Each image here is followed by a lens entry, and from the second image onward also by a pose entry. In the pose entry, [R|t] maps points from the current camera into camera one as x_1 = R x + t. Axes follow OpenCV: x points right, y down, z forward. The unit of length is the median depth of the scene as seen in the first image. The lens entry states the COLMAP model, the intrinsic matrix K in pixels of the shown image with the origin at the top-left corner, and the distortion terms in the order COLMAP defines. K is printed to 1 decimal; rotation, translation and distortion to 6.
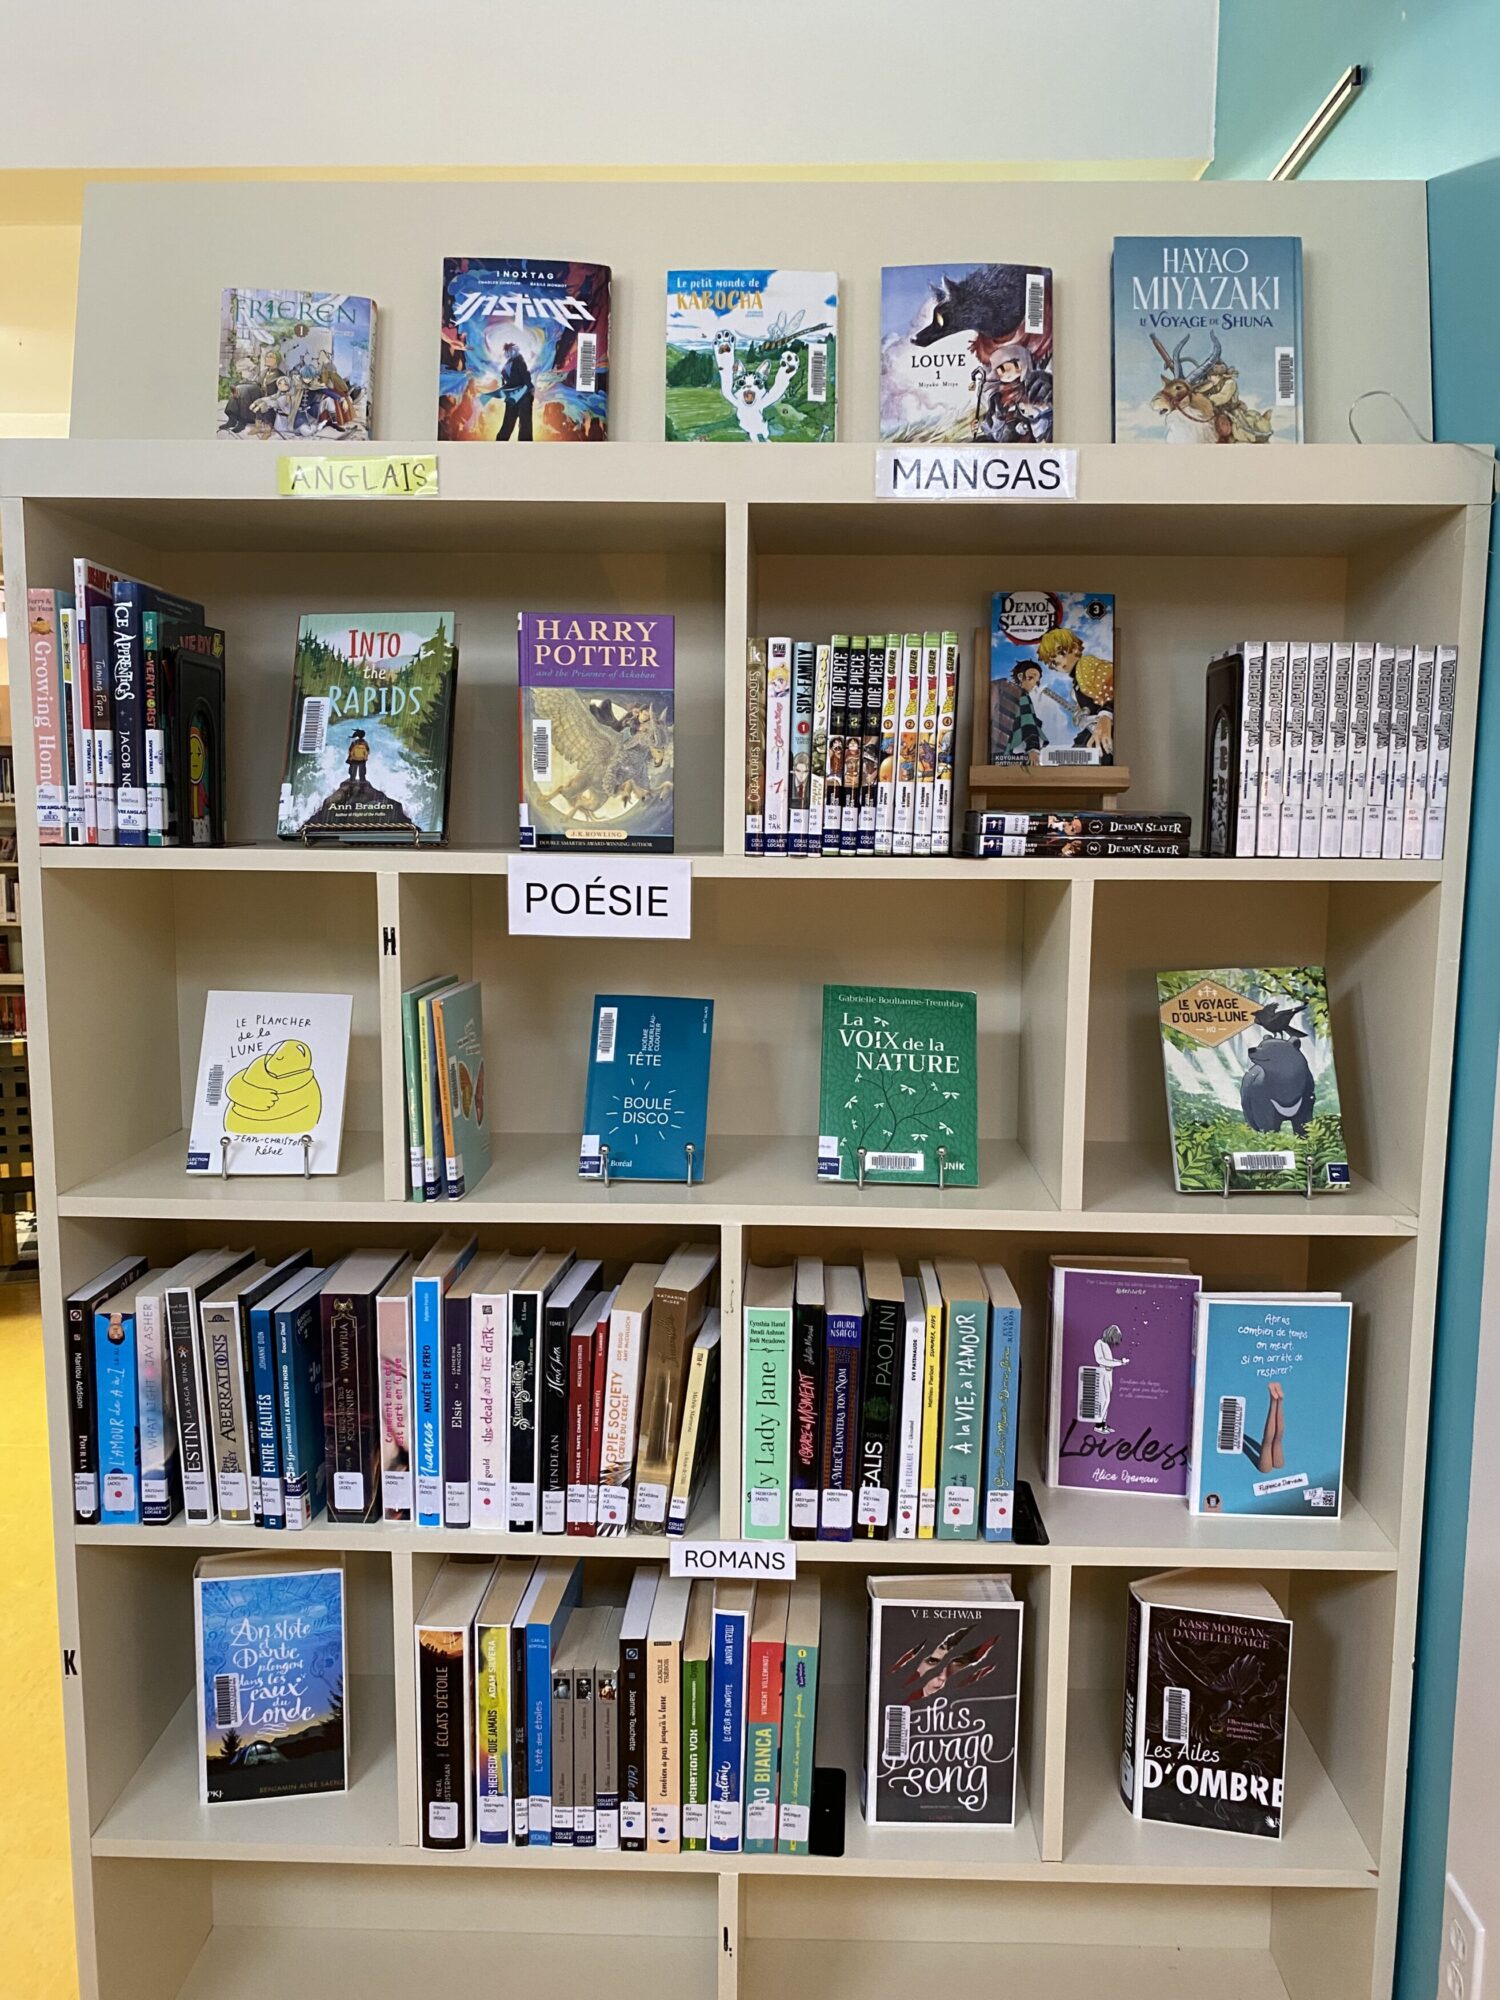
lens RADIAL K [[1510.6, 0, 750.0], [0, 1510.6, 1000.0], [0, 0, 1]] dist [0.030600, -0.061169]
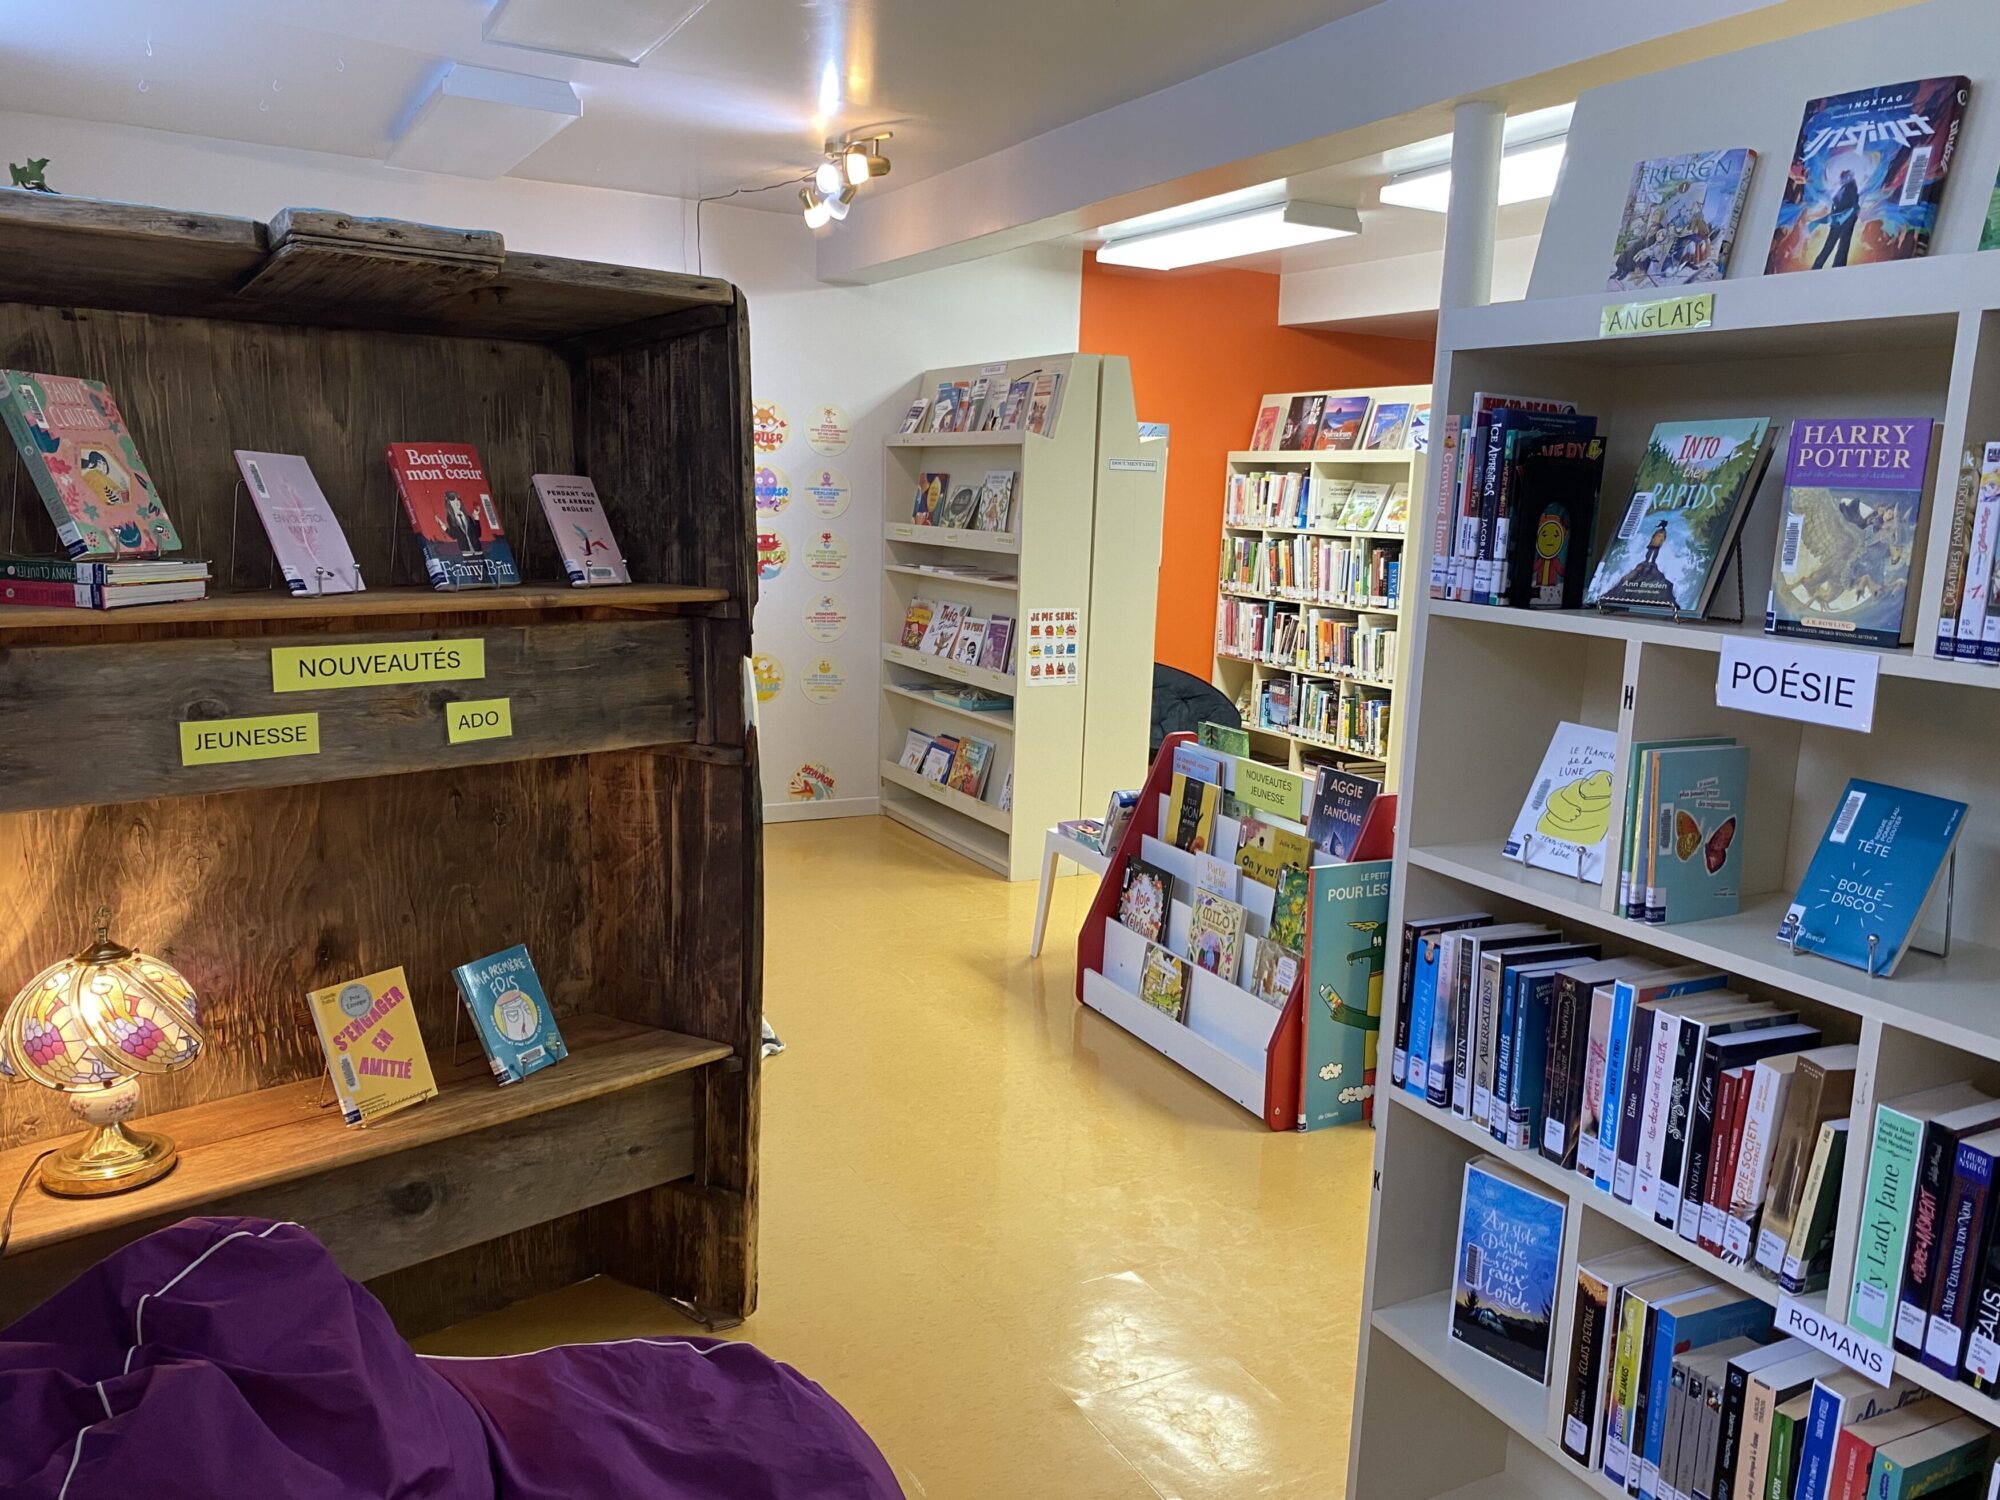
lens RADIAL K [[1510.6, 0, 1031.1], [0, 1510.6, 754.0], [0, 0, 1]] dist [0.030600, -0.061169]
pose [[0.493967, 0.160295, -0.854577, 0.543307], [-0.151226, 0.983718, 0.097106, -0.038137], [0.856228, 0.081267, 0.510166, -0.019314]]
